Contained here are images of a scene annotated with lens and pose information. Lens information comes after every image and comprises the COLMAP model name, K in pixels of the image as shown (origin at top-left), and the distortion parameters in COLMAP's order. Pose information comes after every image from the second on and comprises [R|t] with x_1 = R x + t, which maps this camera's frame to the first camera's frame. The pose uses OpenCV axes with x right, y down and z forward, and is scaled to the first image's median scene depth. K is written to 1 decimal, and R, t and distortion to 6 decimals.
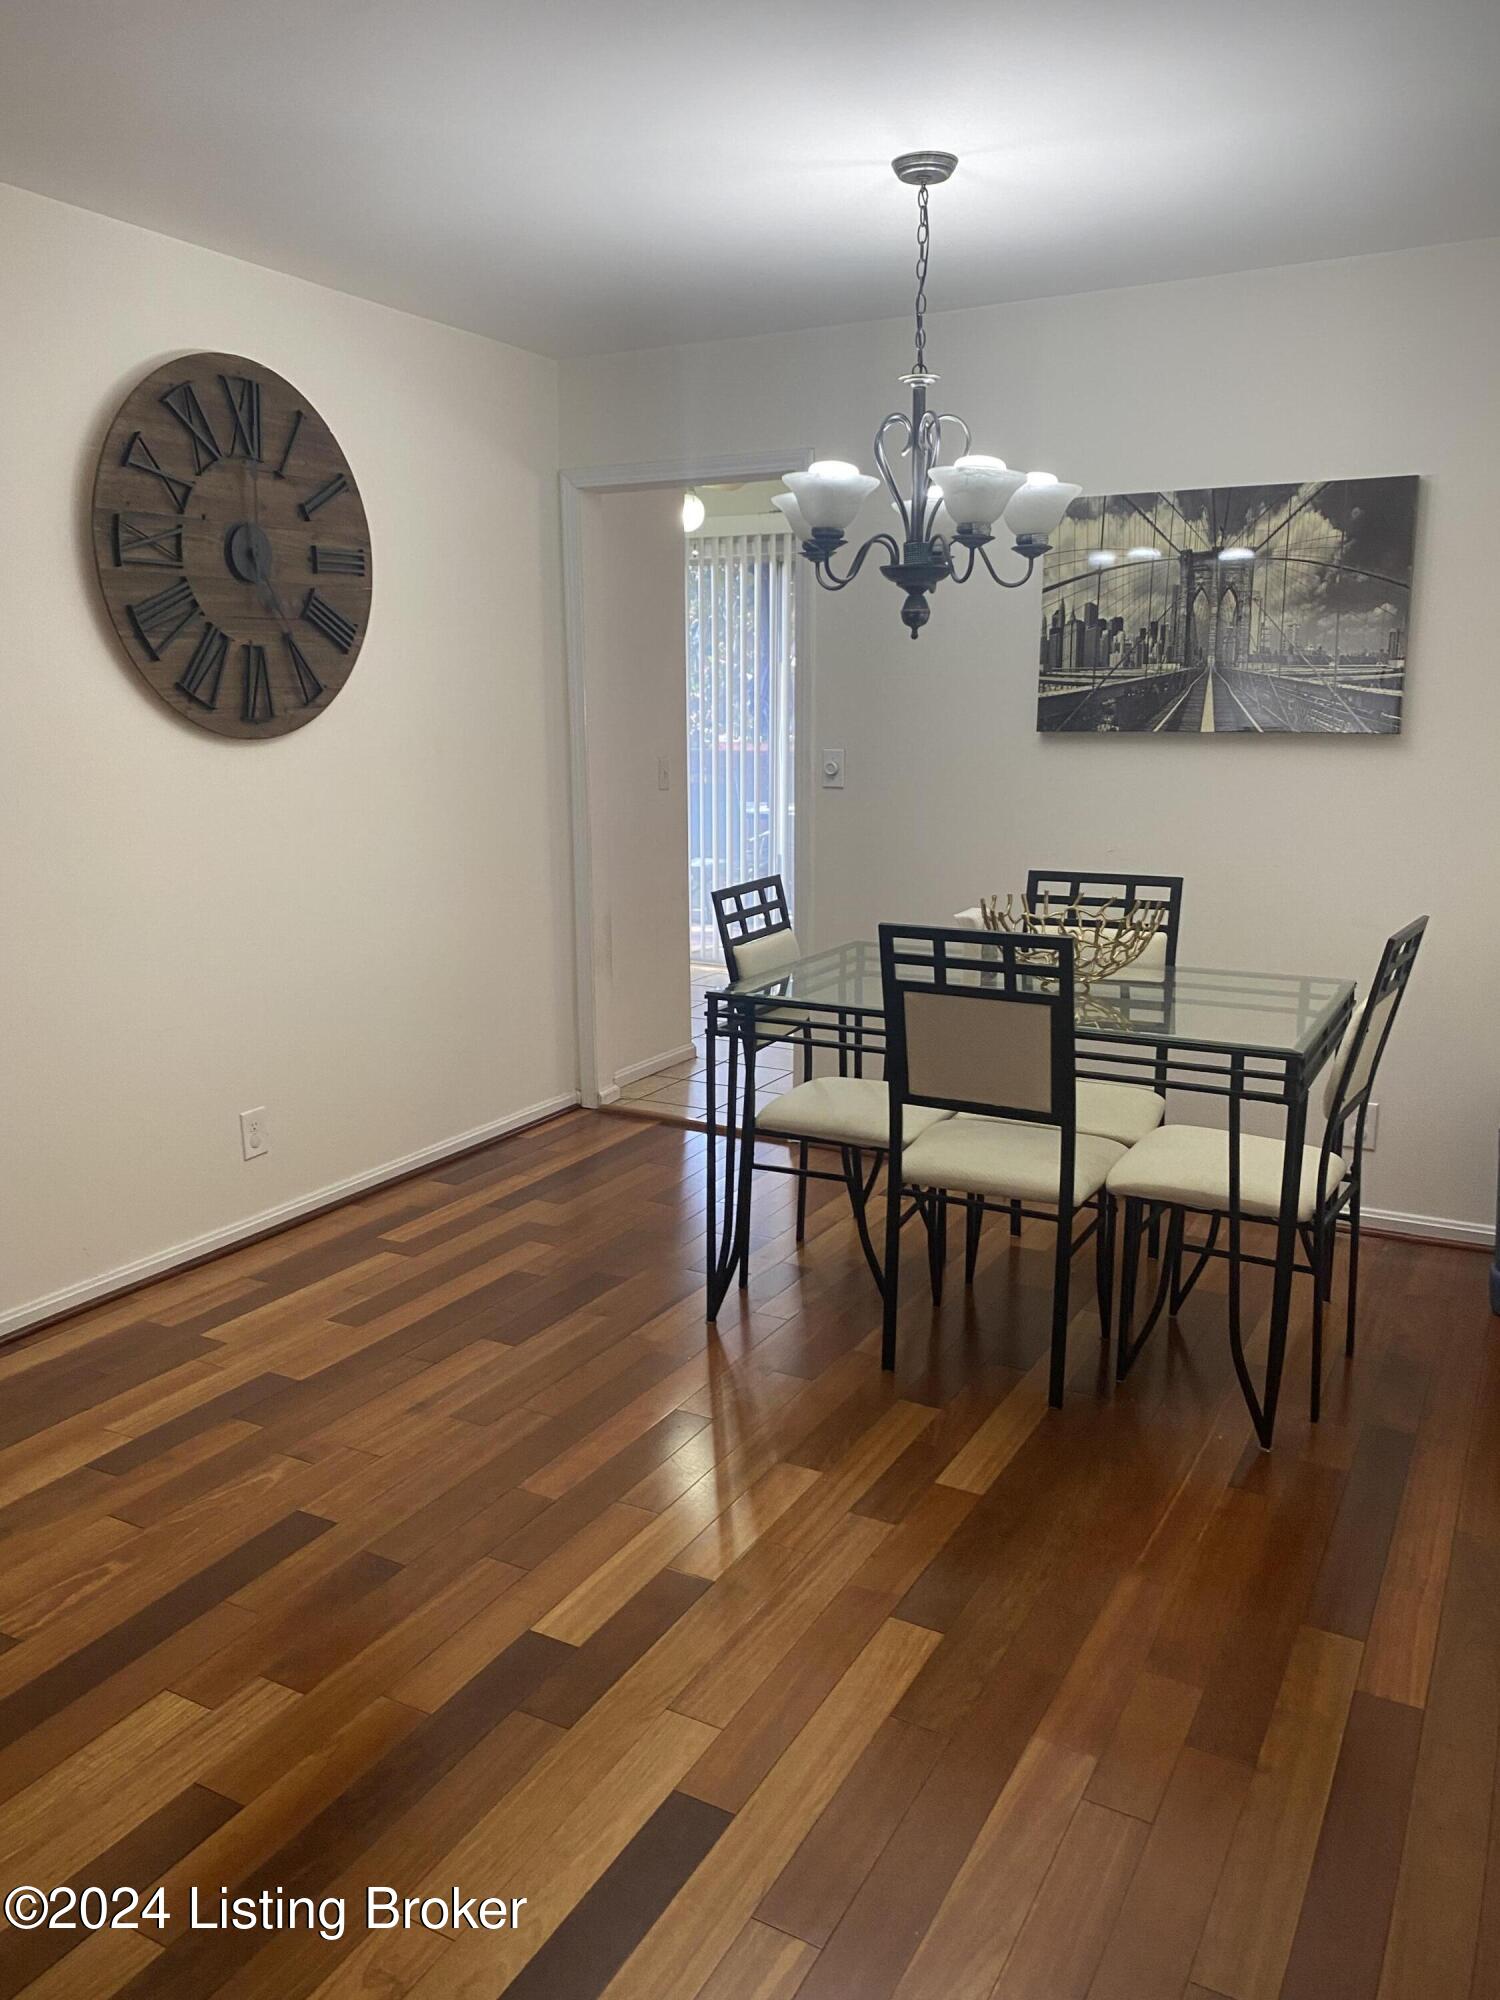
lens RADIAL K [[1489.6, 0, 750.0], [0, 1489.6, 1000.0], [0, 0, 1]] dist [-0.020890, 0.001775]
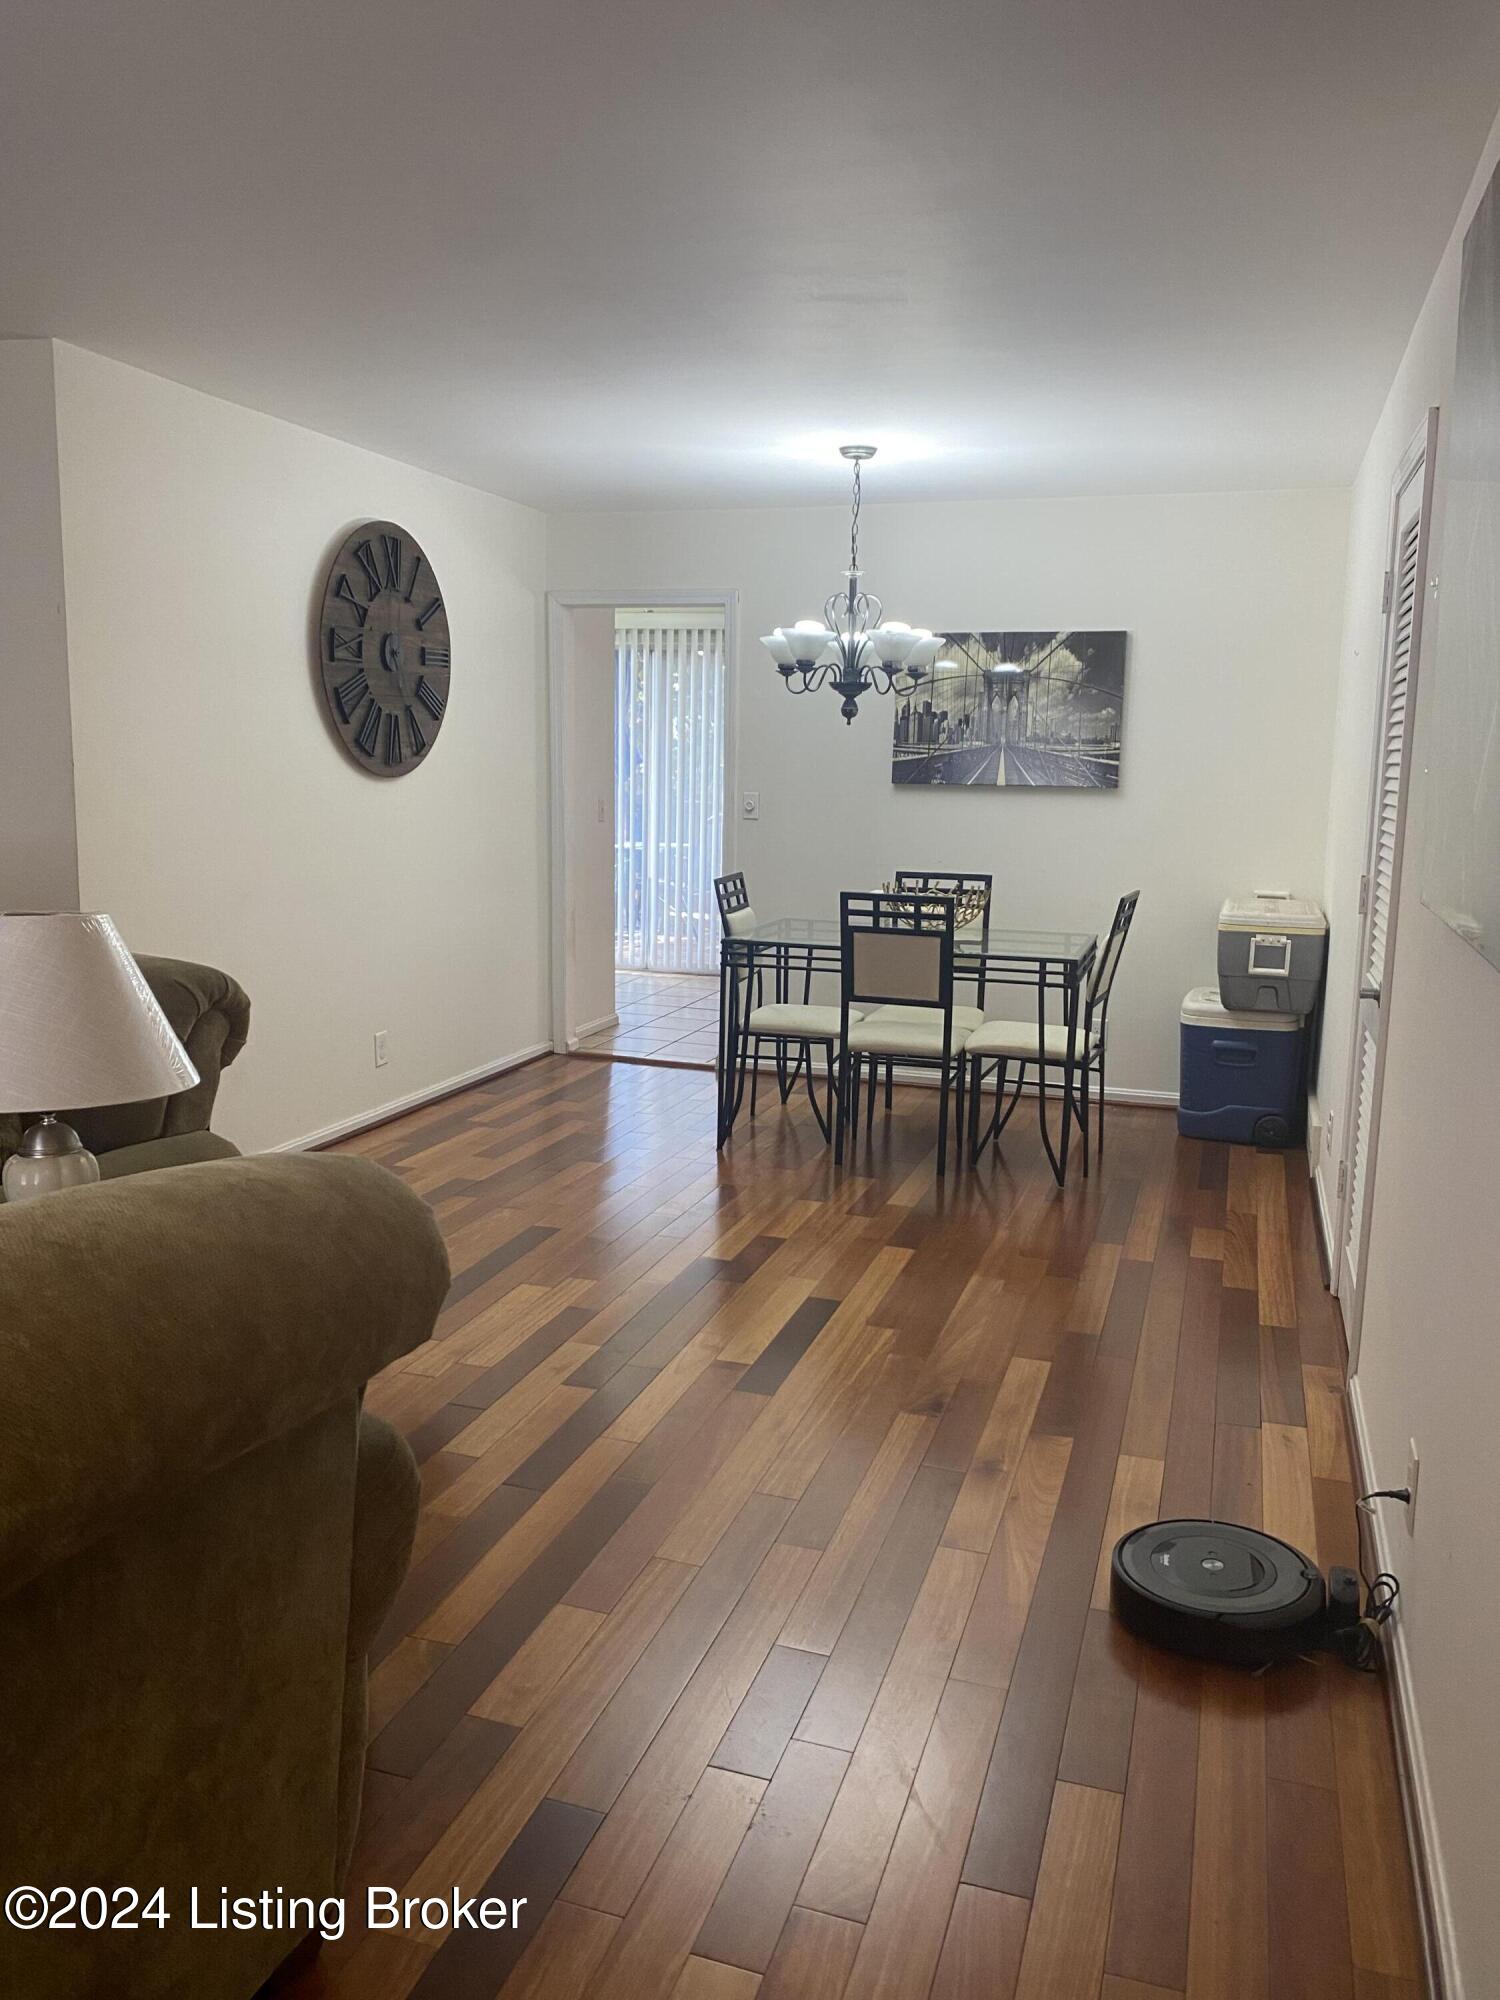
lens RADIAL K [[1519.5, 0, 747.6], [0, 1519.5, 1026.1], [0, 0, 1]] dist [0.014467, -0.026039]
pose [[0.981548, -0.010966, 0.190904, -0.289733], [0.015648, 0.999612, -0.023032, 0.116652], [-0.190577, 0.025594, 0.981339, -0.568057]]
